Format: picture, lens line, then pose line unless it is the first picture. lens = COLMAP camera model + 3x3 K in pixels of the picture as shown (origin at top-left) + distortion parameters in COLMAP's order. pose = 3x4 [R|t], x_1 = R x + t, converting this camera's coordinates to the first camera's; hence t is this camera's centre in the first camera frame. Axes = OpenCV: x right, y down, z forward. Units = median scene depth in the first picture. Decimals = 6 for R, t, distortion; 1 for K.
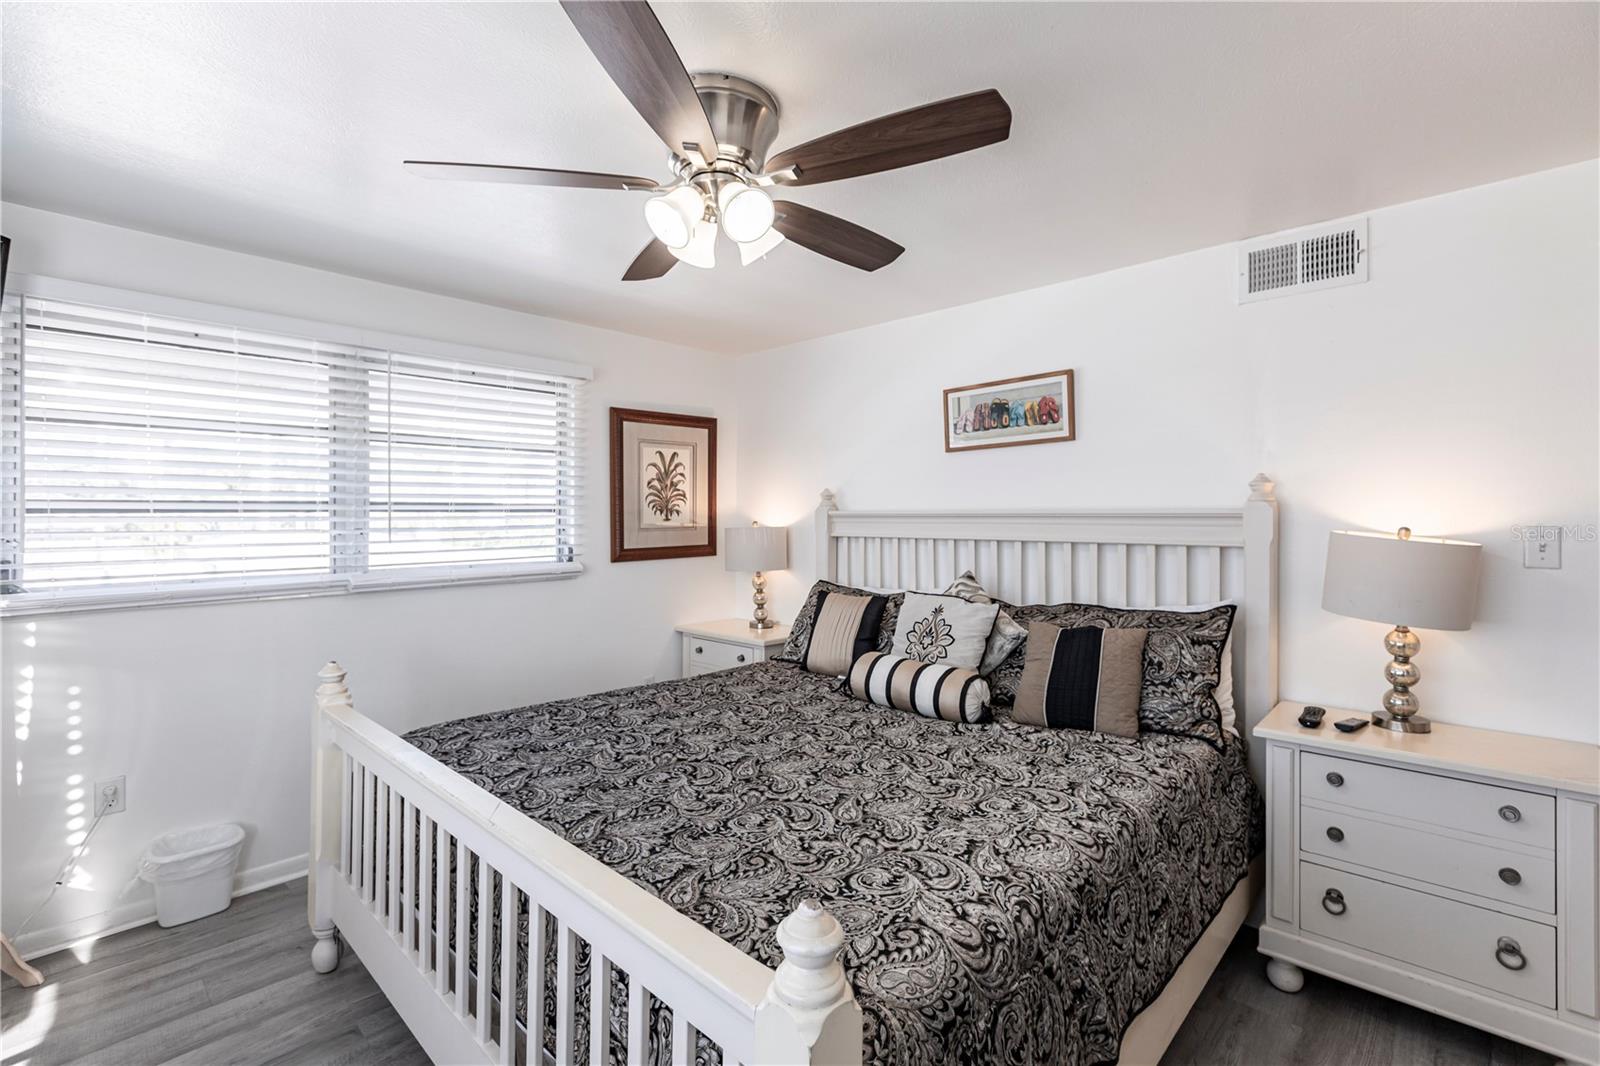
lens RADIAL K [[719.5, 0, 804.3], [0, 719.5, 509.4], [0, 0, 1]] dist [-0.001255, -0.000155]
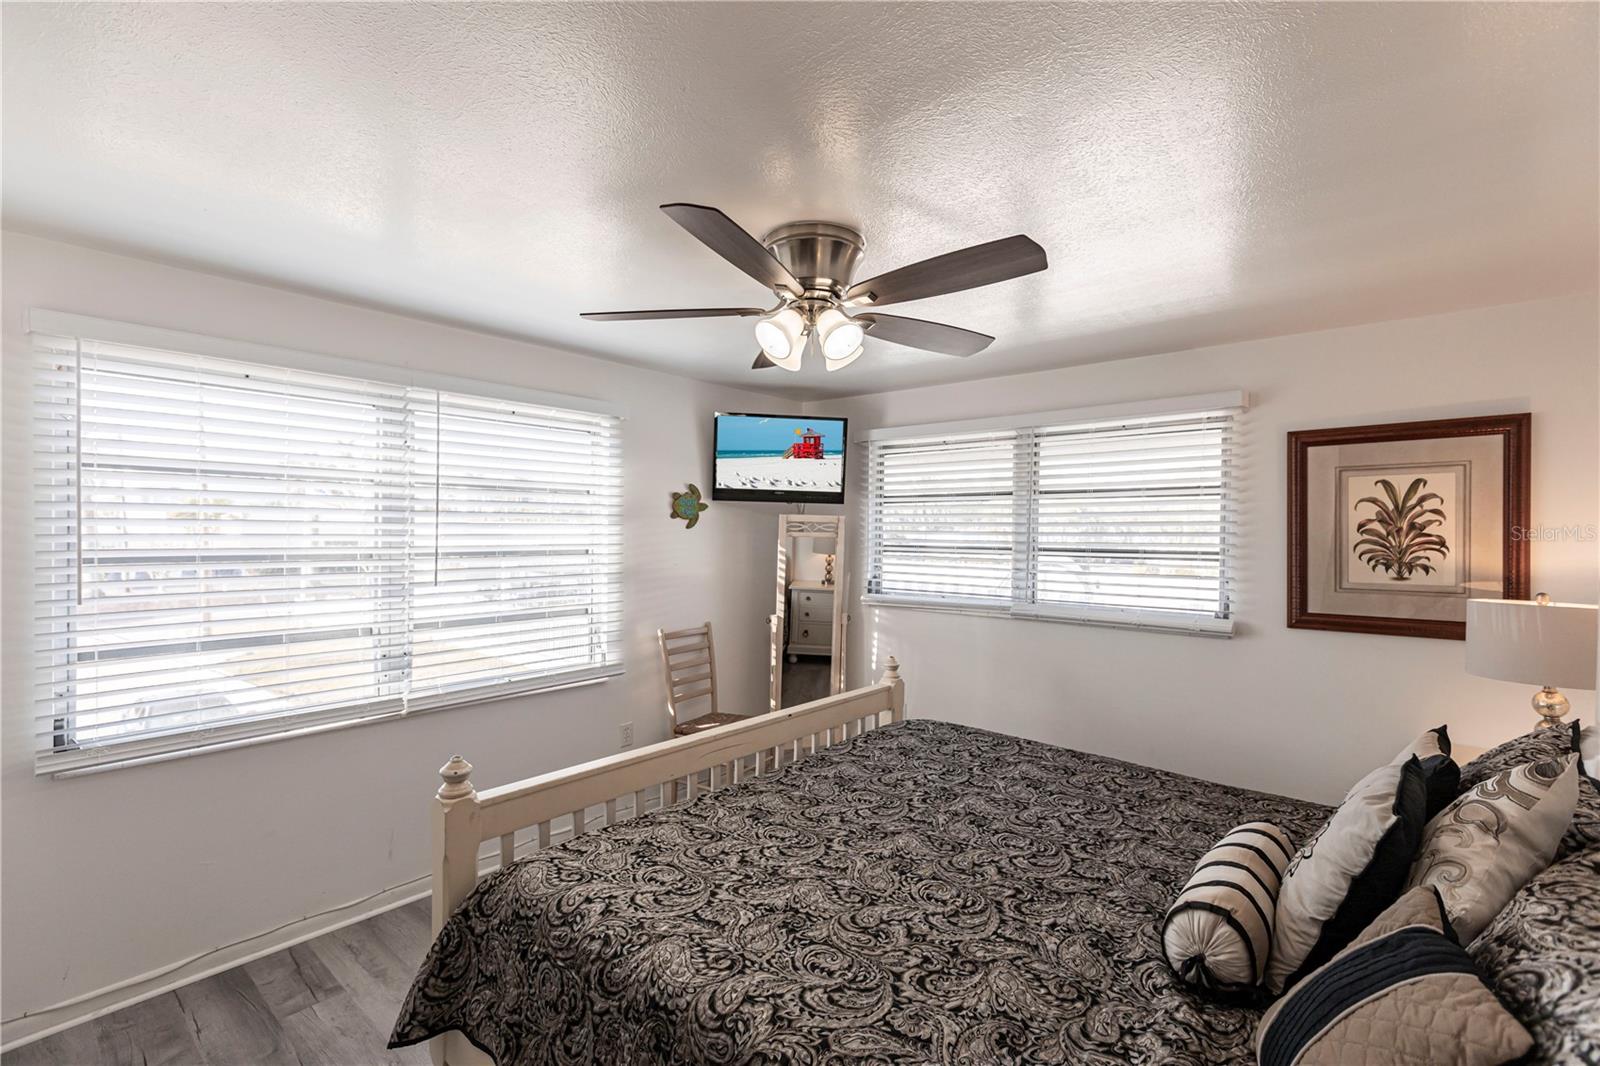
lens RADIAL K [[711.8, 0, 801.8], [0, 711.8, 526.3], [0, 0, 1]] dist [-0.000678, -0.001004]
pose [[0.046119, -0.002415, -0.998933, 0.713304], [-0.000685, 0.999997, -0.002449, -0.052057], [0.998936, 0.000798, 0.046117, 0.618118]]
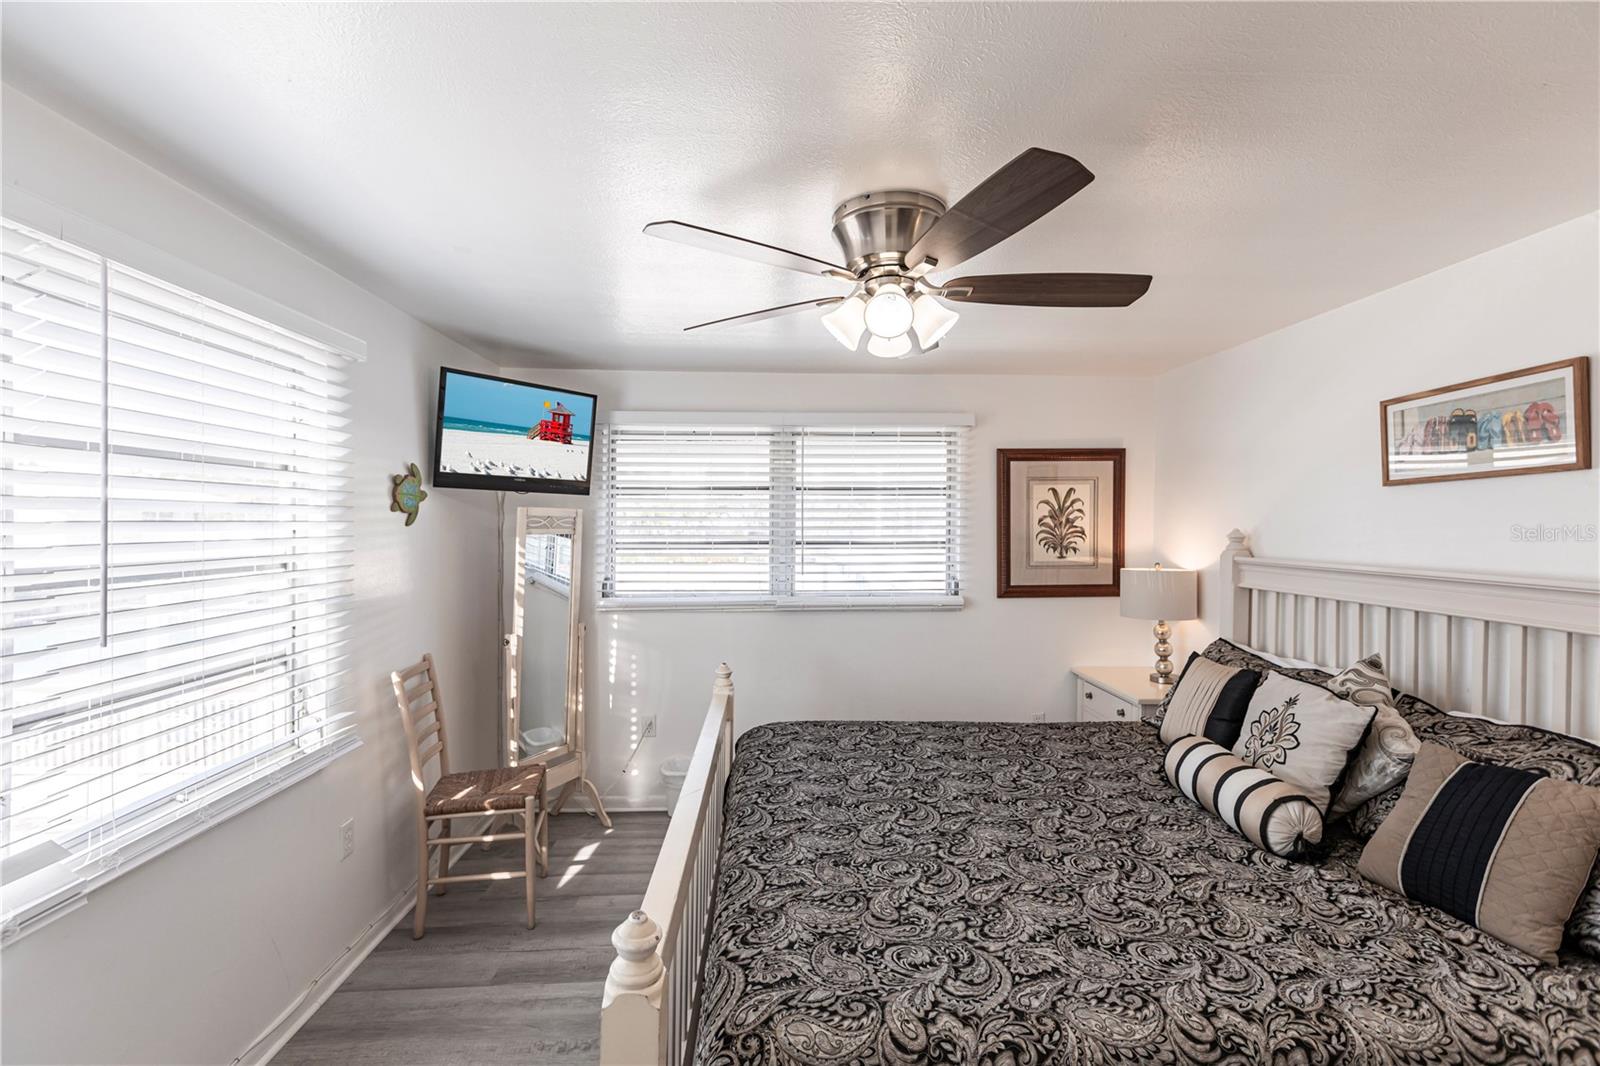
lens RADIAL K [[717.1, 0, 796.4], [0, 717.1, 522.7], [0, 0, 1]] dist [-0.003843, -0.000141]
pose [[0.713139, 0.003944, -0.701011, 0.366220], [0.001648, 0.999972, 0.007302, -0.062965], [0.701021, -0.006362, 0.713113, 0.077657]]
